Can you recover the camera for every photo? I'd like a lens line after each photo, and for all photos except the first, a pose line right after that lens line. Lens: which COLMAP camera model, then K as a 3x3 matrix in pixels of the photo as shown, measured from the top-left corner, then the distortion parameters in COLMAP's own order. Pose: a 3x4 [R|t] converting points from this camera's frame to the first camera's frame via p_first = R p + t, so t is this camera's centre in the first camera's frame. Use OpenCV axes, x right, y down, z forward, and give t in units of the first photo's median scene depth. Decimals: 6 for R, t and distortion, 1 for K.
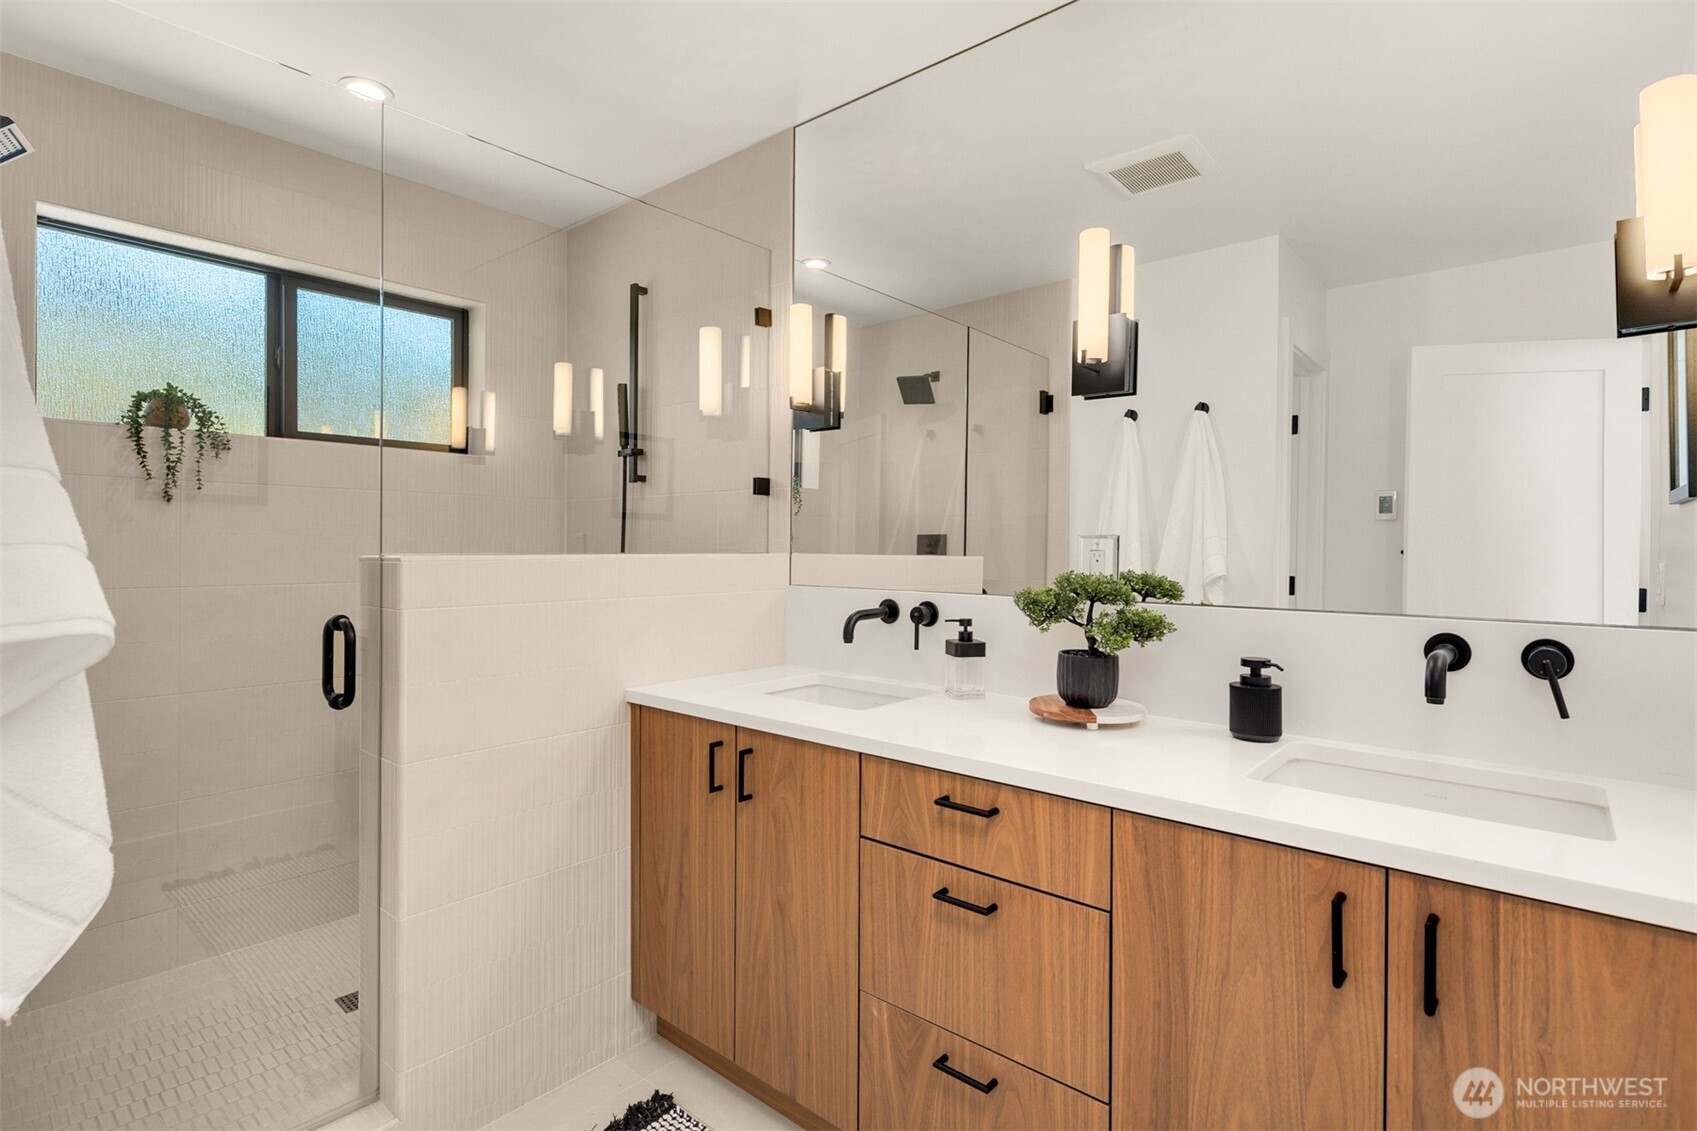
lens RADIAL K [[835.1, 0, 848.5], [0, 835.1, 565.5], [0, 0, 1]] dist [-0.001203, -0.000684]
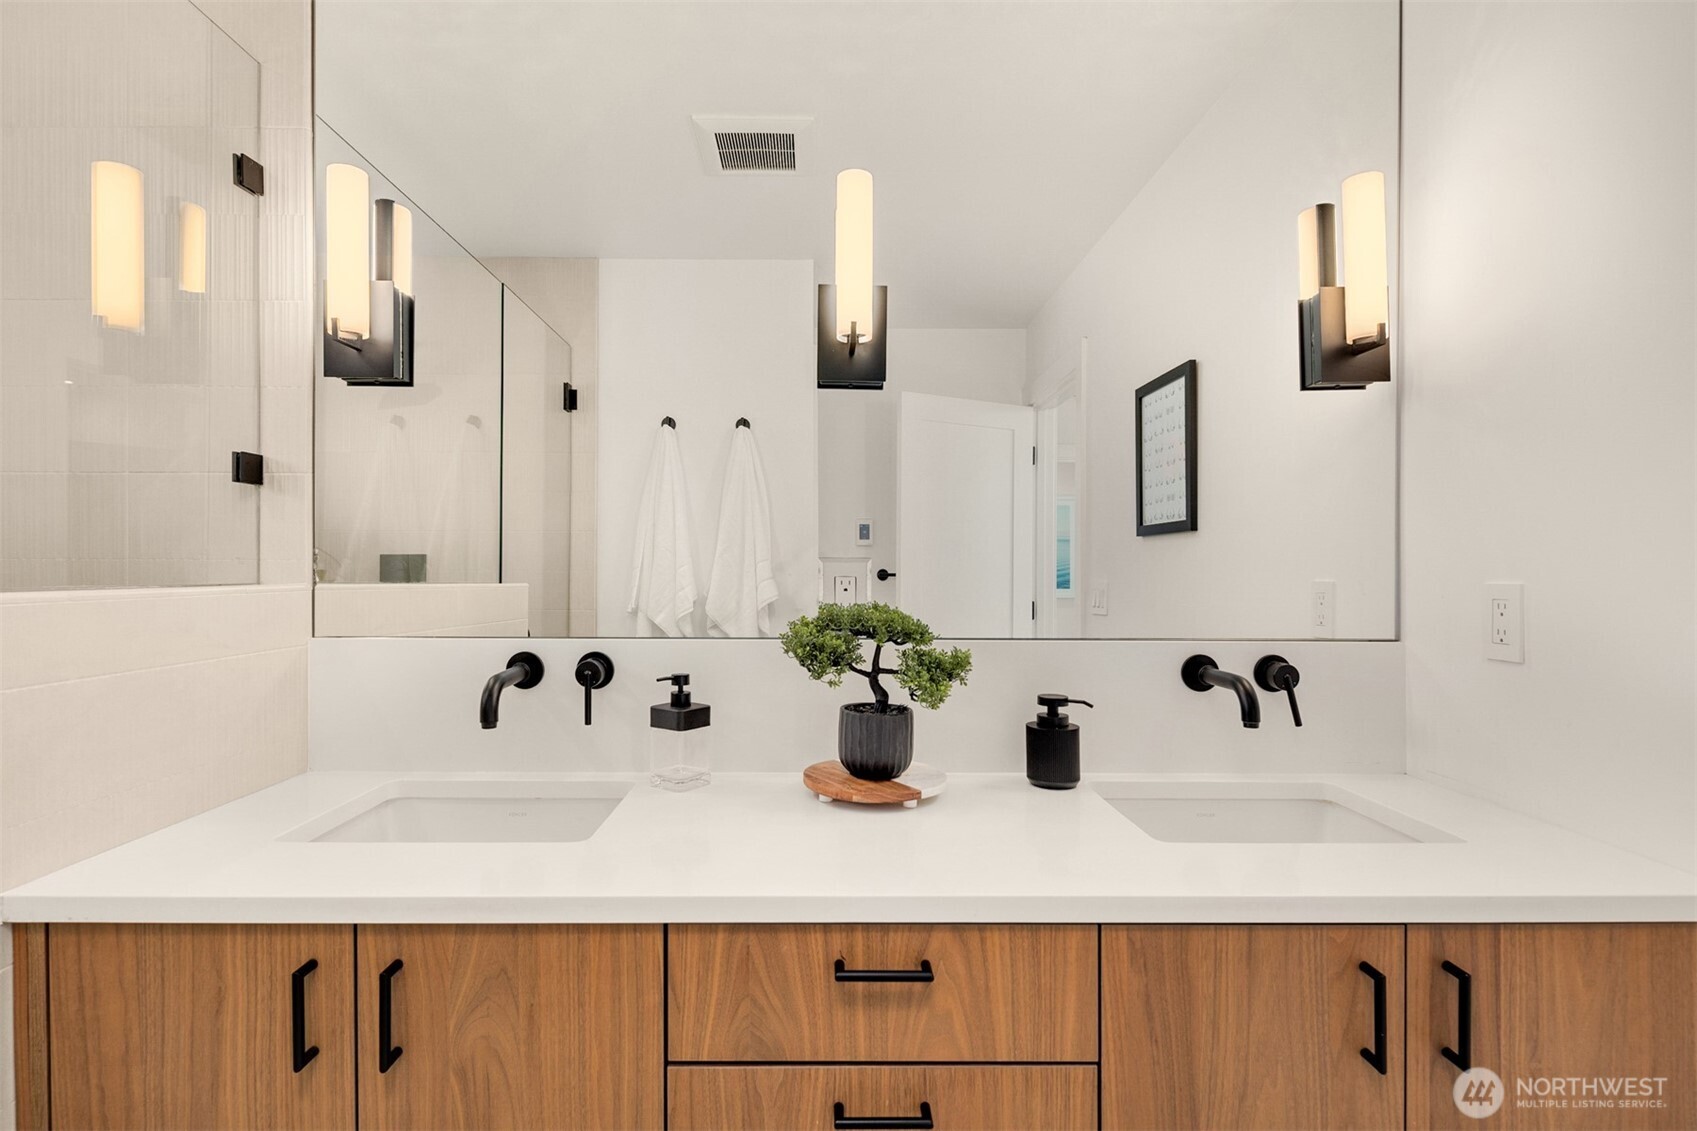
lens RADIAL K [[846.1, 0, 844.0], [0, 846.1, 583.6], [0, 0, 1]] dist [-0.001778, -0.000308]
pose [[0.753658, -0.013361, 0.657132, -0.283168], [0.016624, 0.999861, 0.001264, -0.015039], [-0.657057, 0.009972, 0.753775, 0.465353]]
